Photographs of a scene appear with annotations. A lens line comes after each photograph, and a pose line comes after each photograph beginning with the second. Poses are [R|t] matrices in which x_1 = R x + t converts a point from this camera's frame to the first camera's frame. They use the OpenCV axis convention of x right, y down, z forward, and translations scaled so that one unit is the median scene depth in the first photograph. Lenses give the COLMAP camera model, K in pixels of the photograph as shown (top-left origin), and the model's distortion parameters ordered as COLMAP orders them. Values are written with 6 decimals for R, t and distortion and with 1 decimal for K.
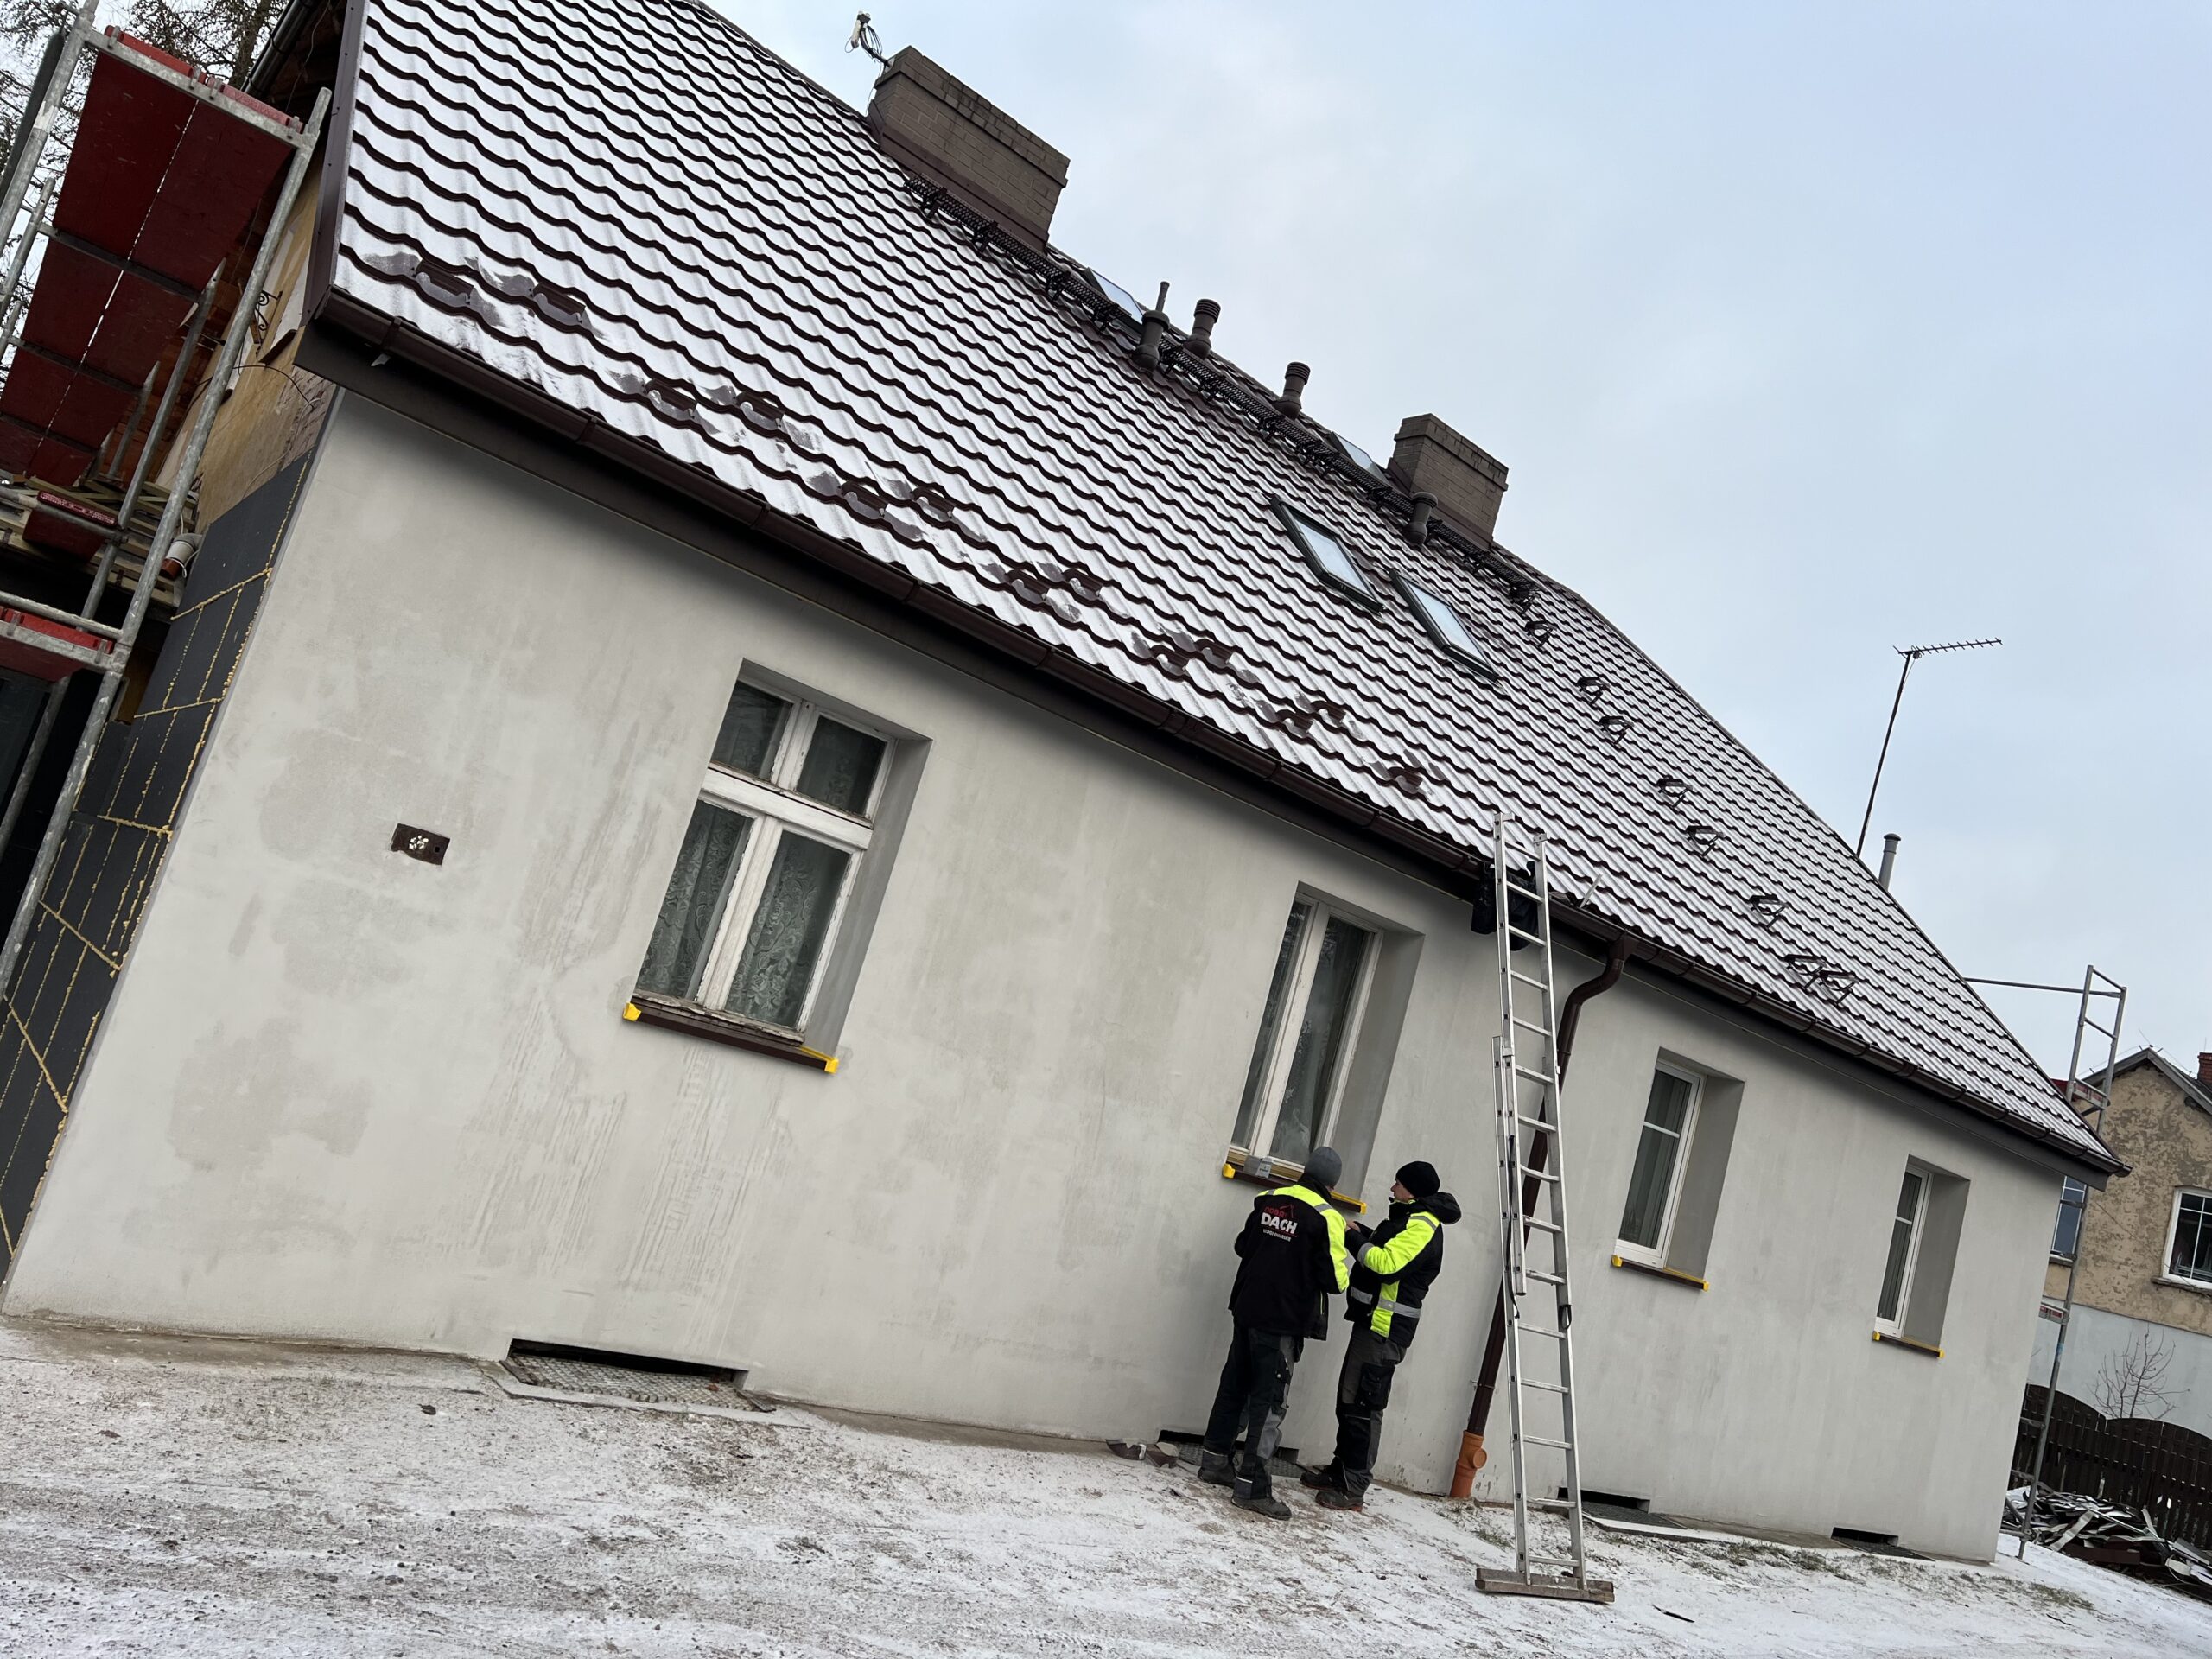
lens RADIAL K [[1656.8, 0, 1091.4], [0, 1656.8, 839.9], [0, 0, 1]] dist [0.079437, -0.125389]
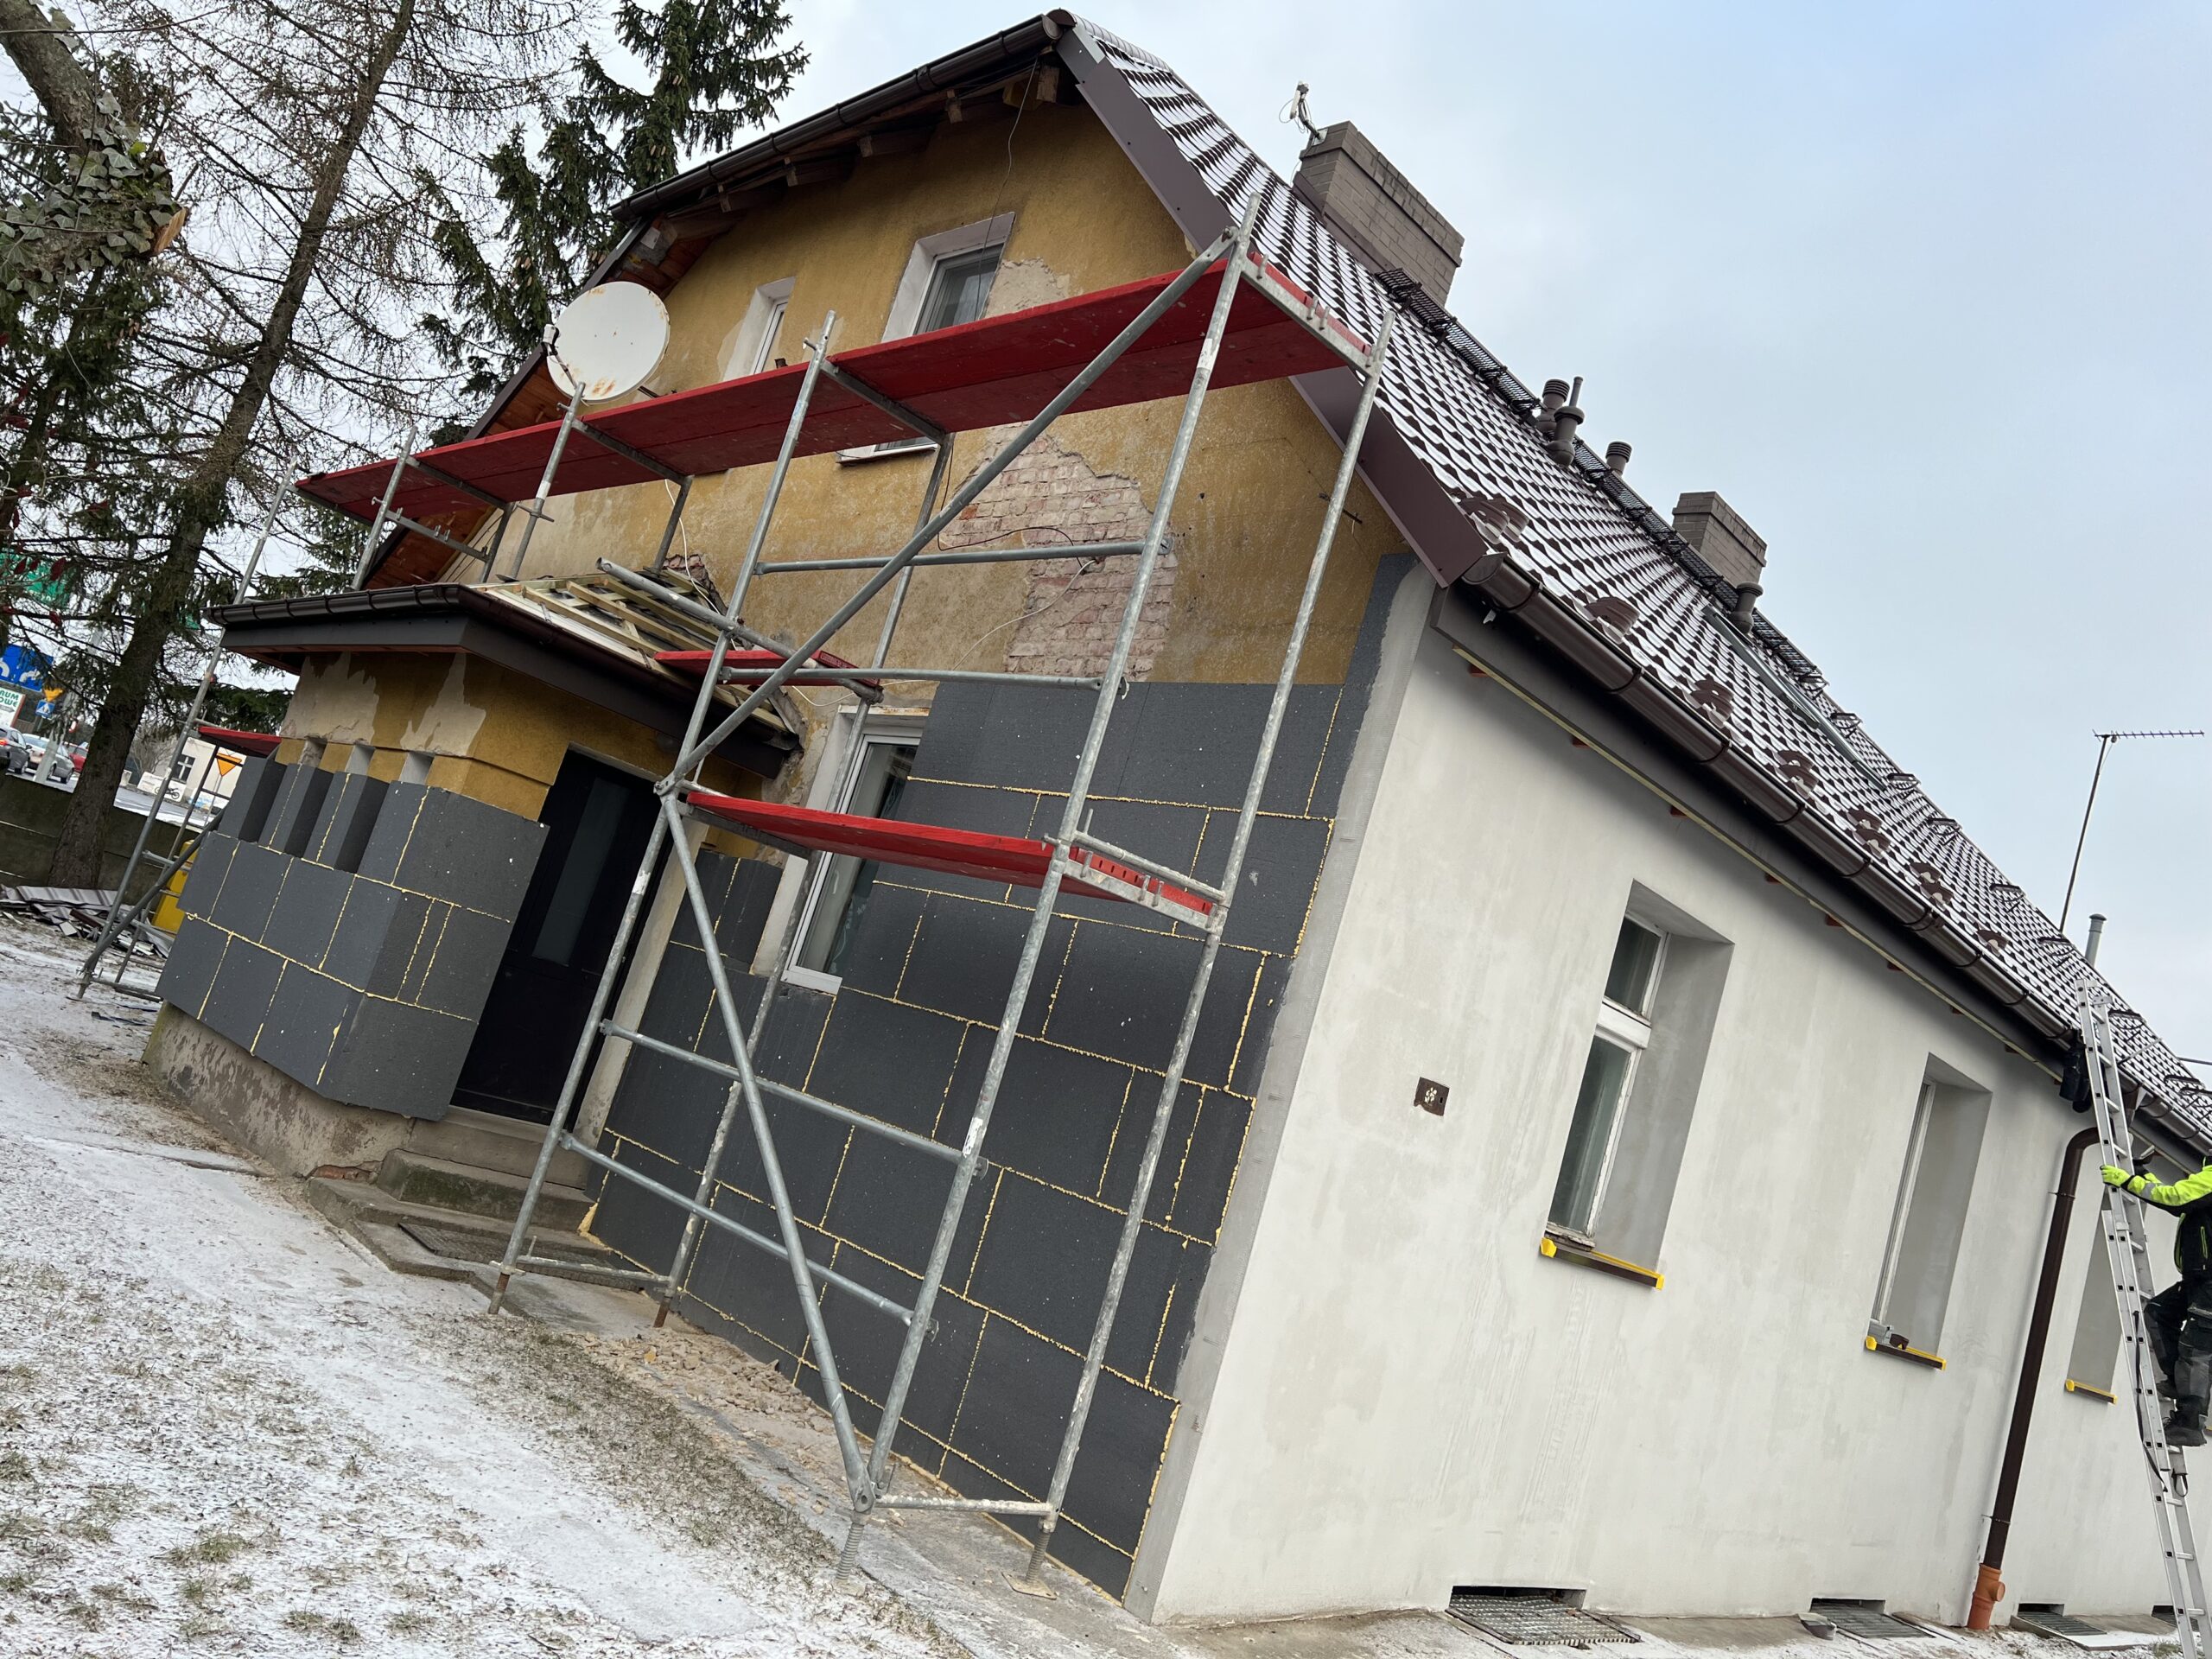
lens RADIAL K [[1656.8, 0, 1091.4], [0, 1656.8, 839.9], [0, 0, 1]] dist [0.079437, -0.125389]
pose [[0.994246, 0.034414, 0.101438, -0.637036], [-0.038035, 0.998698, 0.033983, -0.156013], [-0.100137, -0.037646, 0.994261, 0.057317]]
